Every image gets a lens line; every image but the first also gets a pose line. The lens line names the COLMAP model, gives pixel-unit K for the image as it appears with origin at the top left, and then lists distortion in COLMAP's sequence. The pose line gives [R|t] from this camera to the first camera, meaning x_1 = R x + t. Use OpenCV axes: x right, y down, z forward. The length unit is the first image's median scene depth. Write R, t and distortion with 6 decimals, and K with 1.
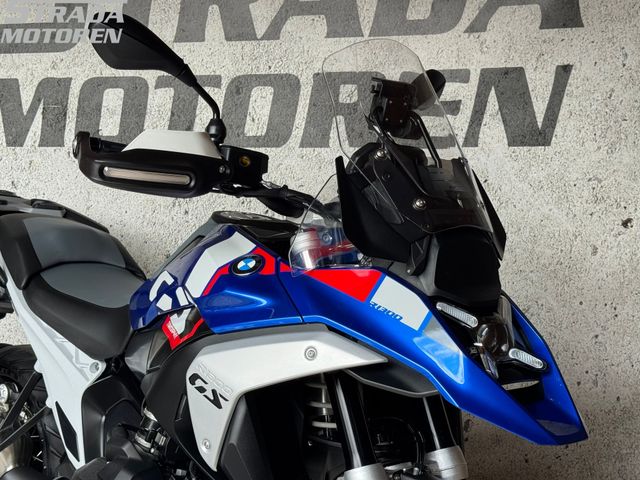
lens RADIAL K [[995.9, 0, 320.0], [0, 995.9, 240.0], [0, 0, 1]] dist [0.062070, 0.082874]
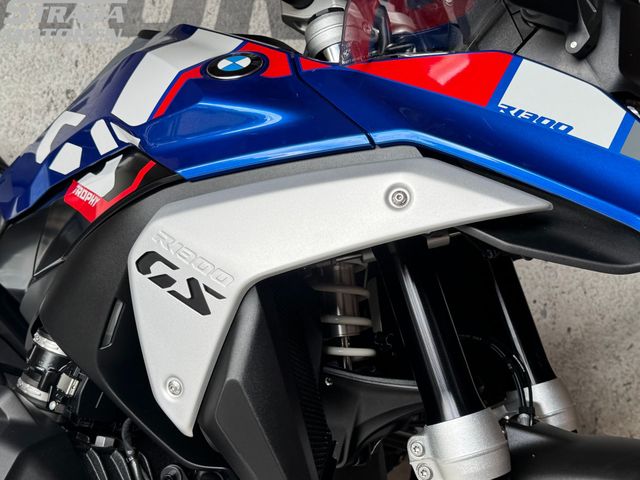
lens RADIAL K [[803.8, 0, 320.0], [0, 803.8, 240.0], [0, 0, 1]] dist [0.237296, -0.765630]
pose [[0.978818, -0.001602, 0.204725, -0.115420], [0.000112, 0.999973, 0.007289, 0.115299], [-0.204731, -0.007112, 0.978792, 0.525148]]
